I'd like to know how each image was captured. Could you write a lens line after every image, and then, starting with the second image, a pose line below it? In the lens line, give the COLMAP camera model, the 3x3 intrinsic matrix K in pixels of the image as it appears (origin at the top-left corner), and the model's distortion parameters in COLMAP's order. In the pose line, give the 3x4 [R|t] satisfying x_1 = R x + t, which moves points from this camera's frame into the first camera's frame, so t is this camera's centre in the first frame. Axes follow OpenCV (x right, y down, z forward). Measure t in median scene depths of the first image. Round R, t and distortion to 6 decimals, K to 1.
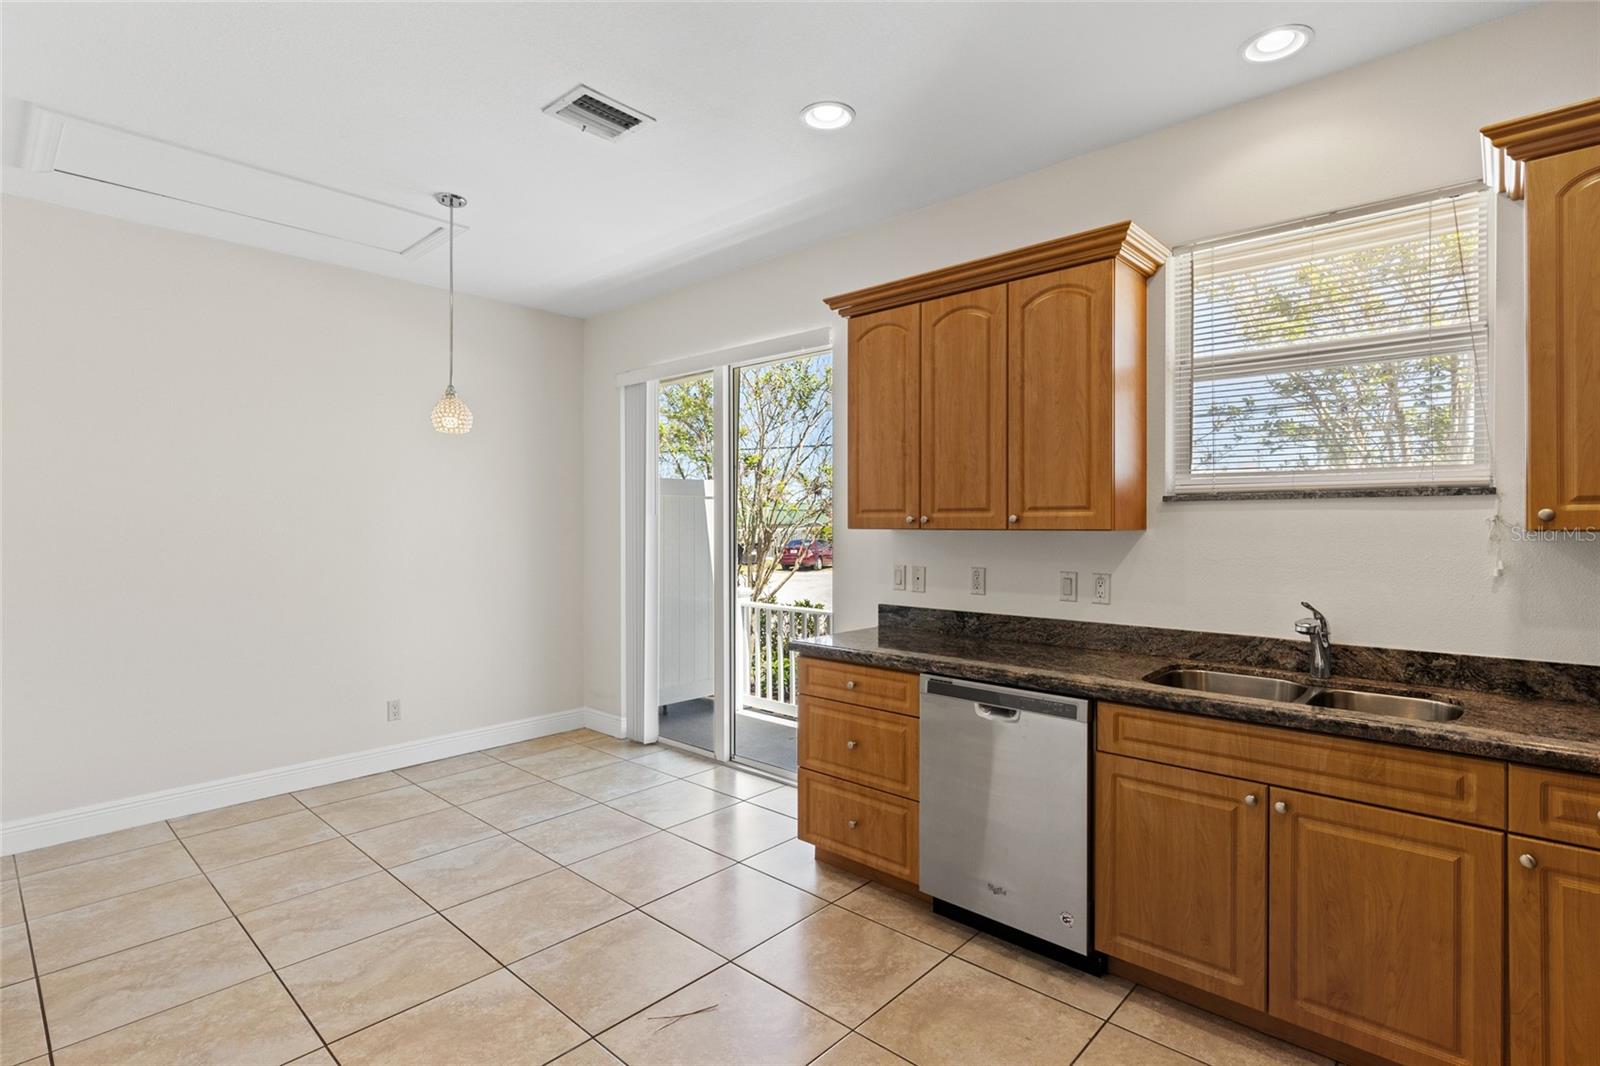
lens RADIAL K [[774.4, 0, 803.5], [0, 774.4, 525.3], [0, 0, 1]] dist [0.003300, -0.001542]
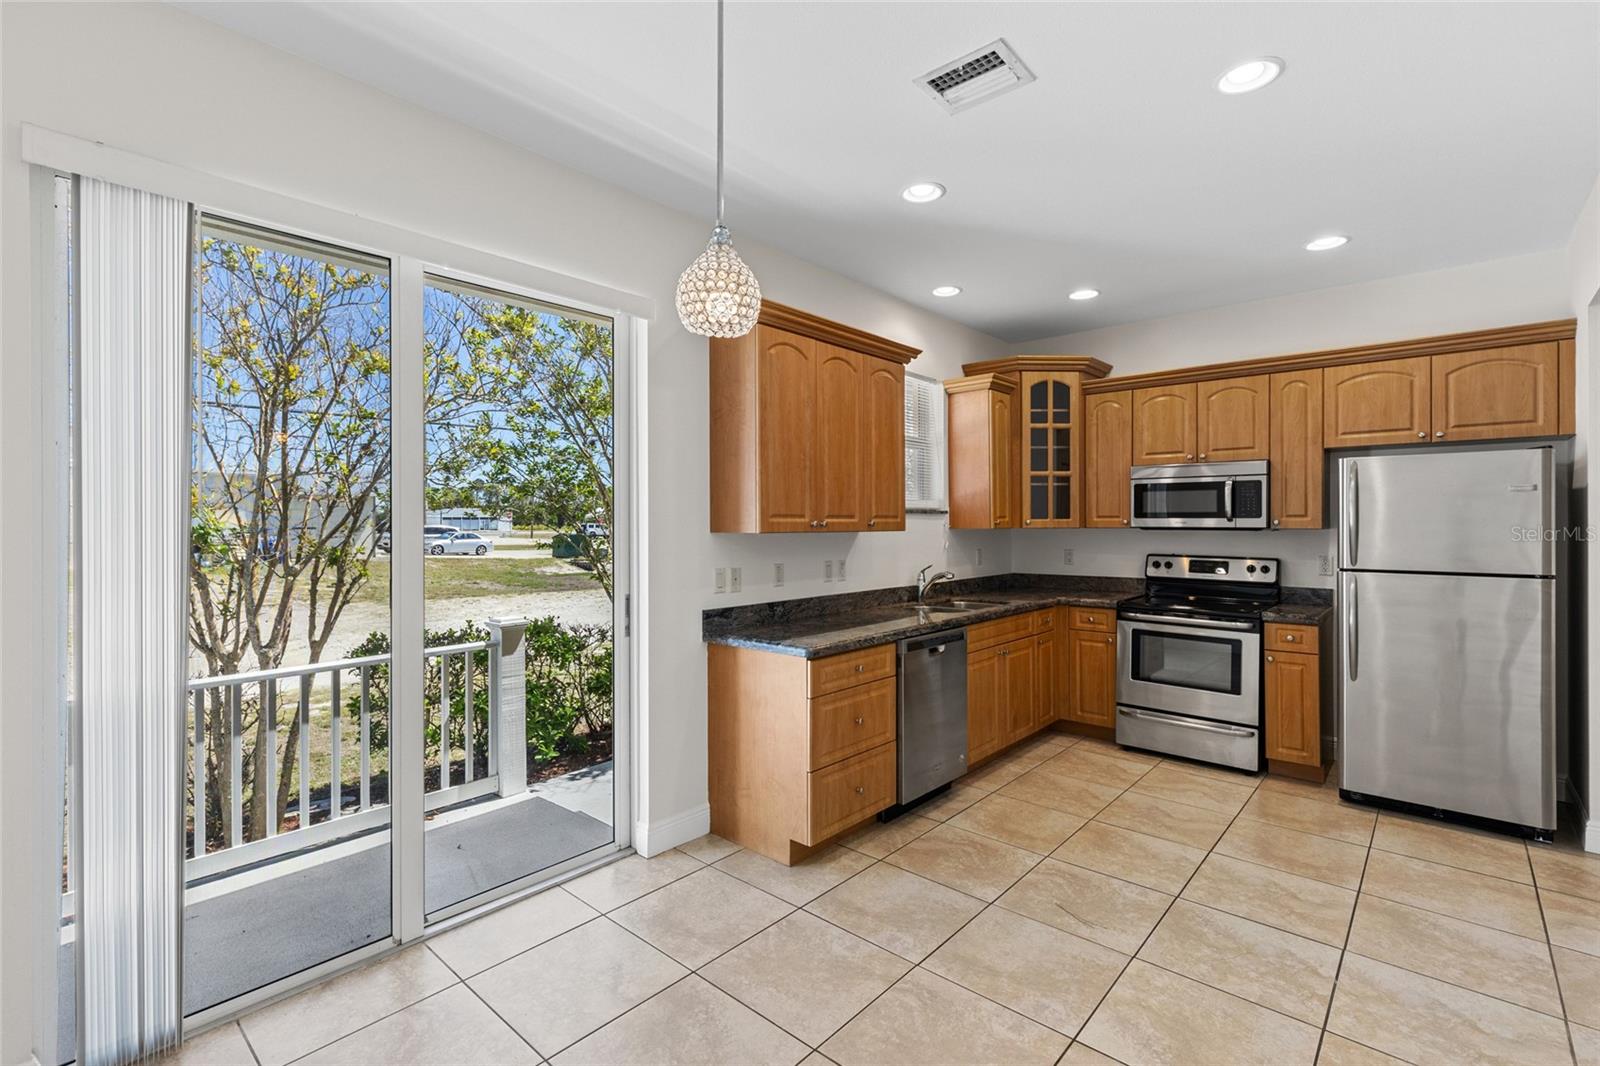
lens RADIAL K [[724.9, 0, 792.1], [0, 724.9, 521.7], [0, 0, 1]] dist [0.006017, -0.000893]
pose [[-0.007599, 0.003748, 0.999964, -1.078062], [0.005129, 0.999980, -0.003709, -0.007601], [-0.999958, 0.005101, -0.007618, 1.185734]]
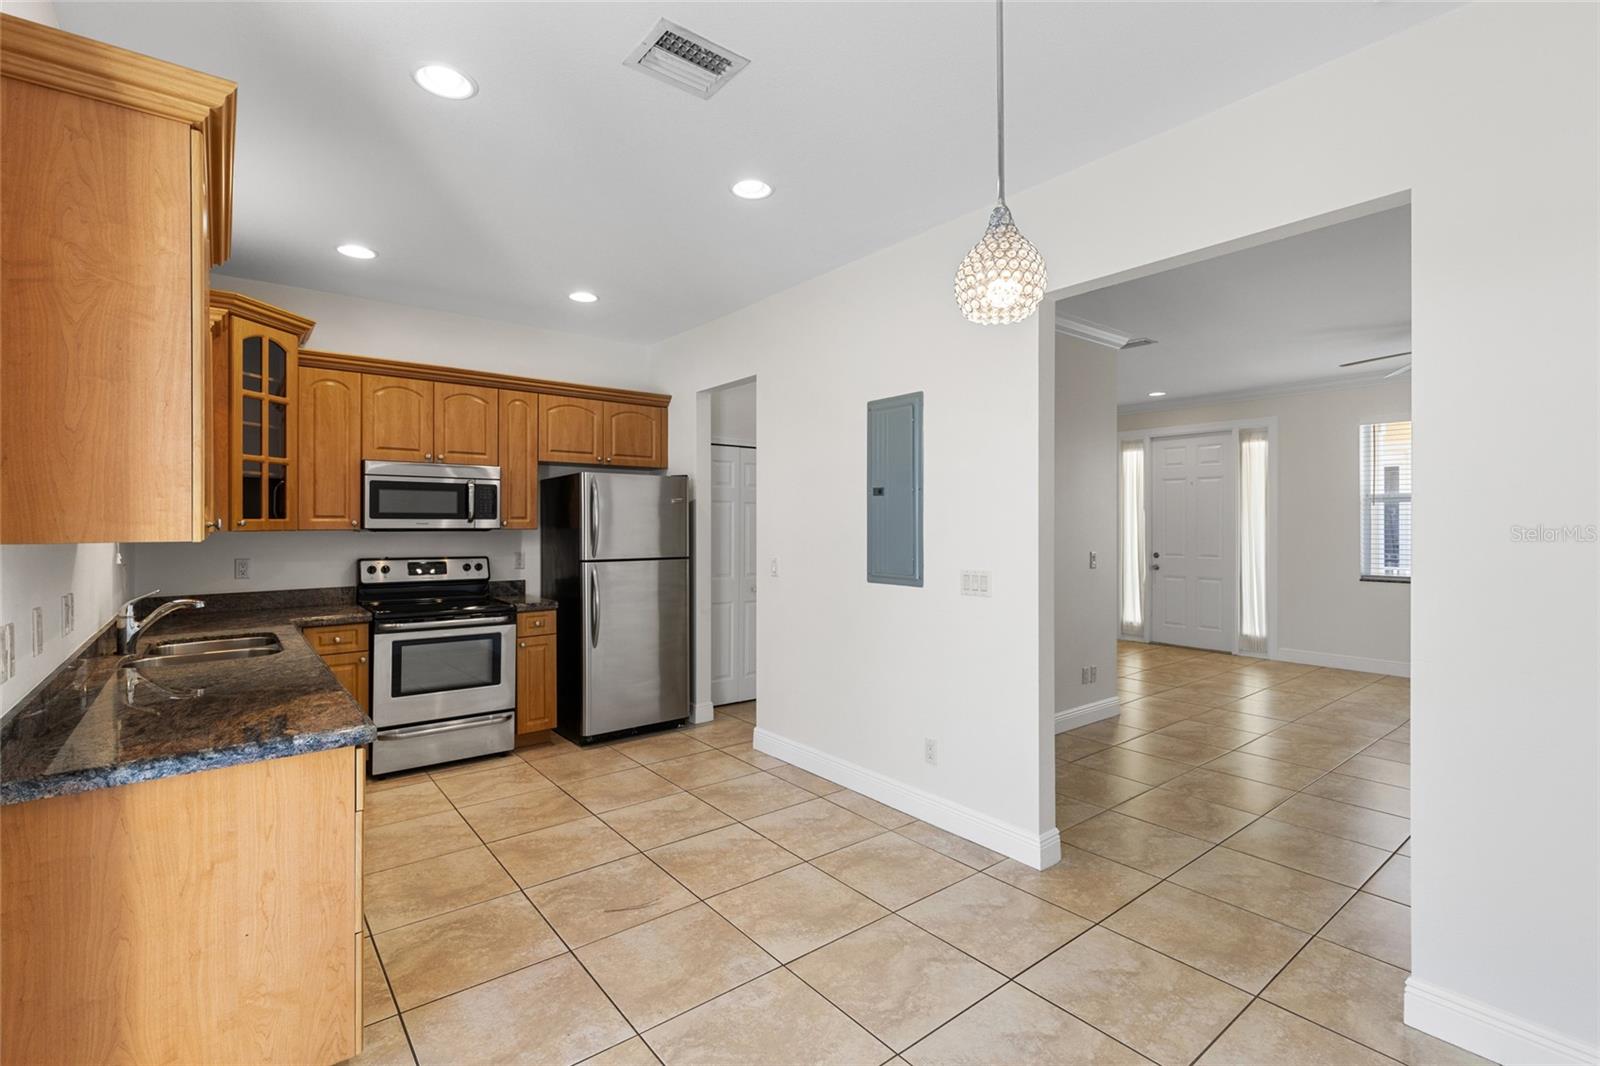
lens RADIAL K [[724.9, 0, 805.0], [0, 724.9, 519.9], [0, 0, 1]] dist [0.006017, -0.000893]
pose [[-0.988036, 0.004970, 0.154143, -0.505304], [0.004545, 0.999985, -0.003111, -0.006501], [-0.154156, -0.002374, -0.988044, 1.736496]]
